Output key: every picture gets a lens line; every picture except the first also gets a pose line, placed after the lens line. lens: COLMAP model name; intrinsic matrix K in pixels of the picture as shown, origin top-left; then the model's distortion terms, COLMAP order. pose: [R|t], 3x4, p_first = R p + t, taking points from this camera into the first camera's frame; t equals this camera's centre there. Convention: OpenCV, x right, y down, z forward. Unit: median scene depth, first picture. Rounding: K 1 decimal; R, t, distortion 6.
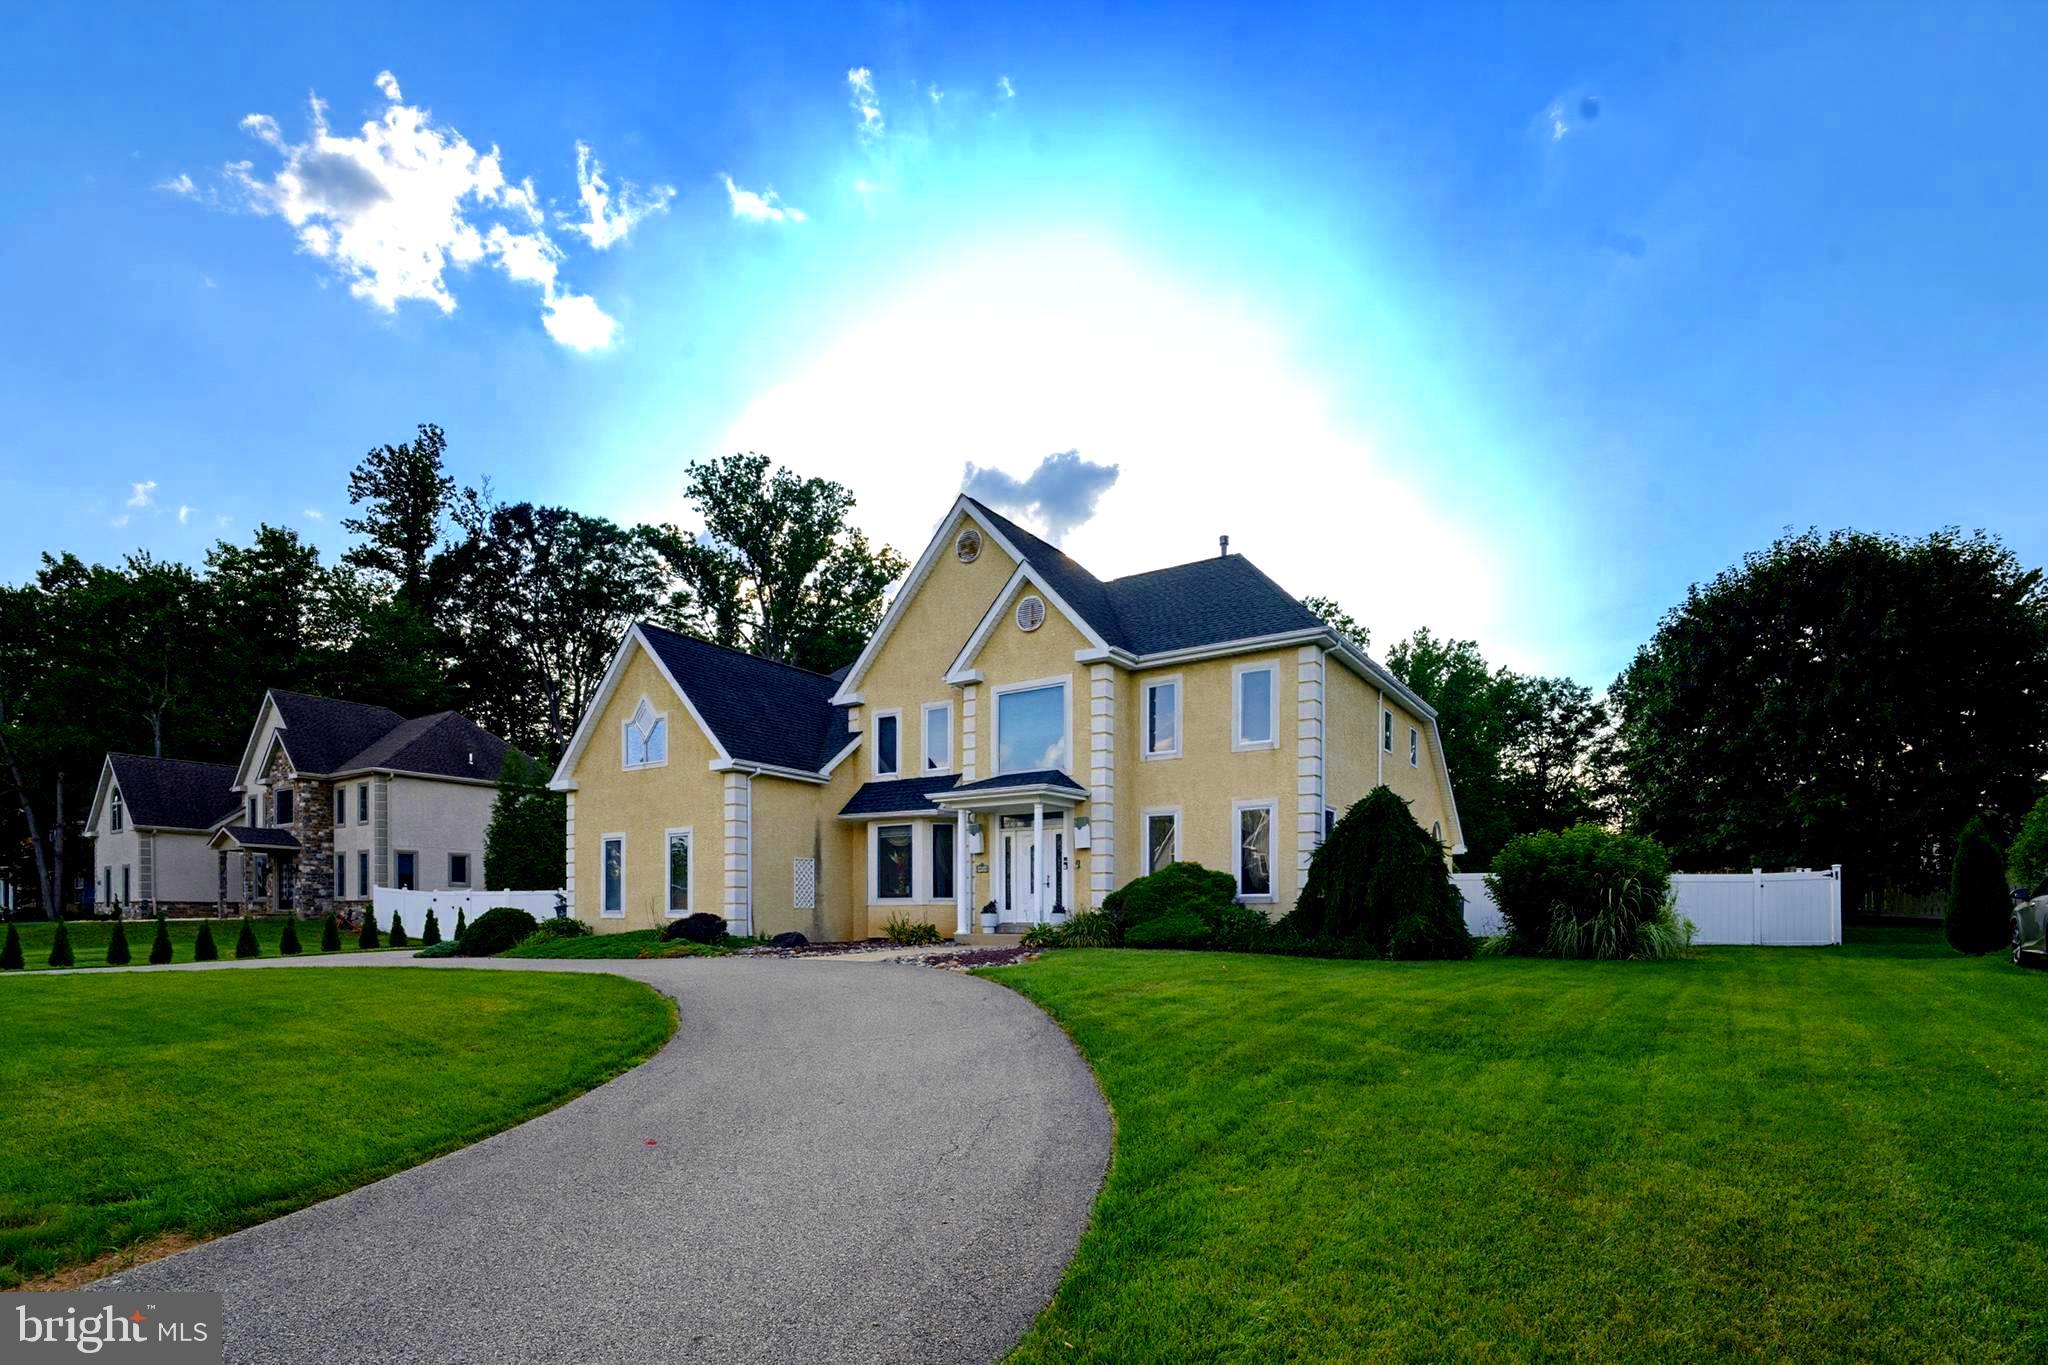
lens RADIAL K [[977.7, 0, 1016.1], [0, 977.7, 692.2], [0, 0, 1]] dist [0.000509, -0.000537]
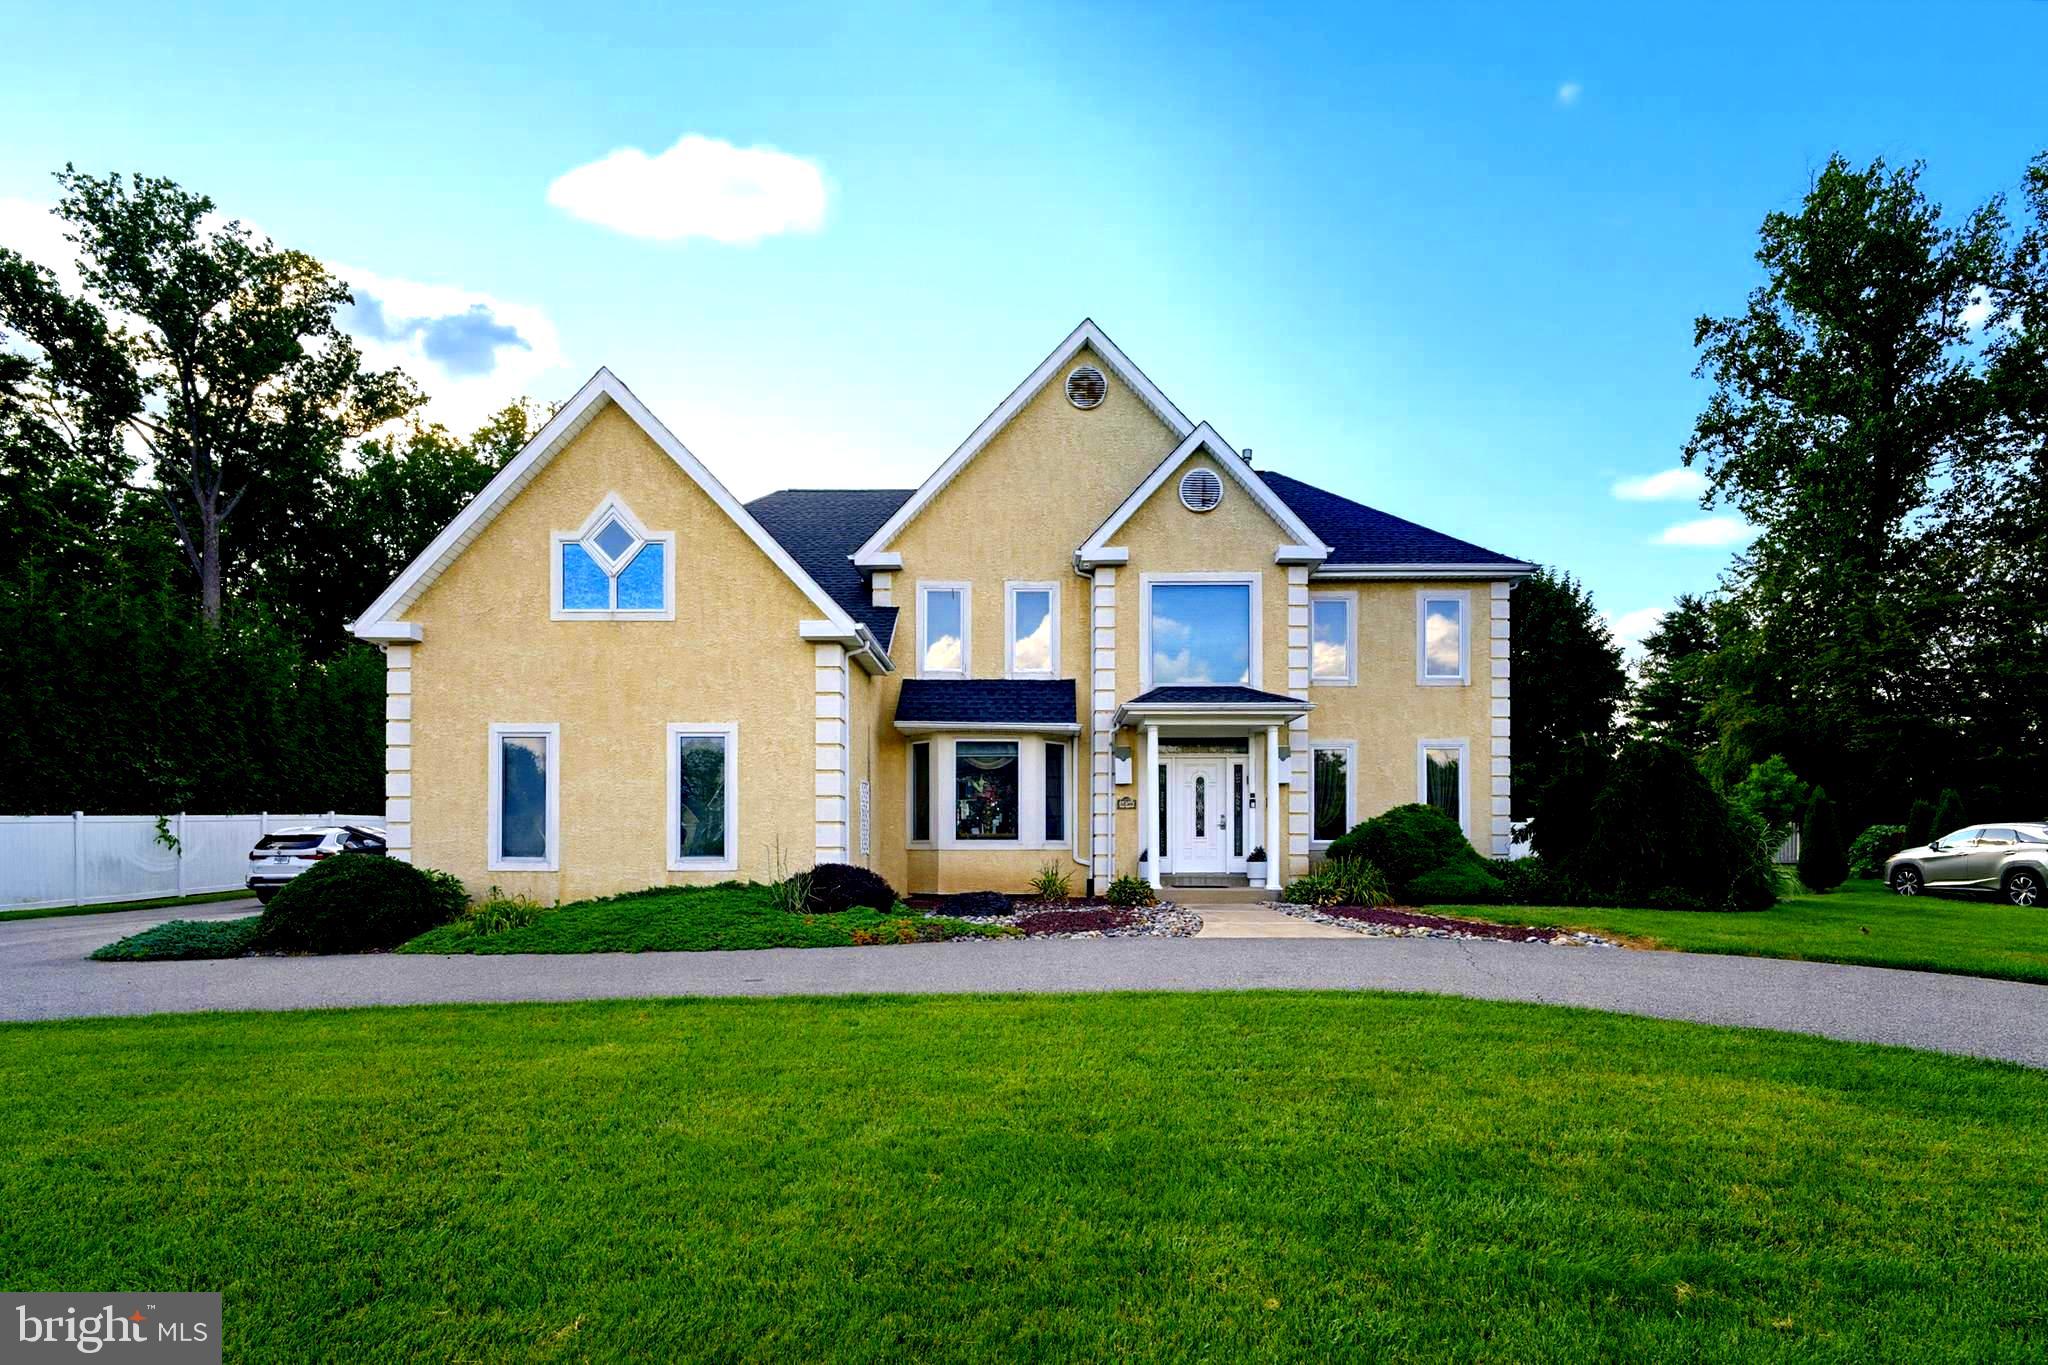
lens RADIAL K [[970.9, 0, 1024.0], [0, 970.9, 674.5], [0, 0, 1]] dist [-0.013153, 0.000056]
pose [[0.830387, 0.097871, 0.548524, -0.487817], [-0.124468, 0.992158, 0.011401, 0.072592], [-0.543107, -0.077741, 0.836057, 0.369697]]
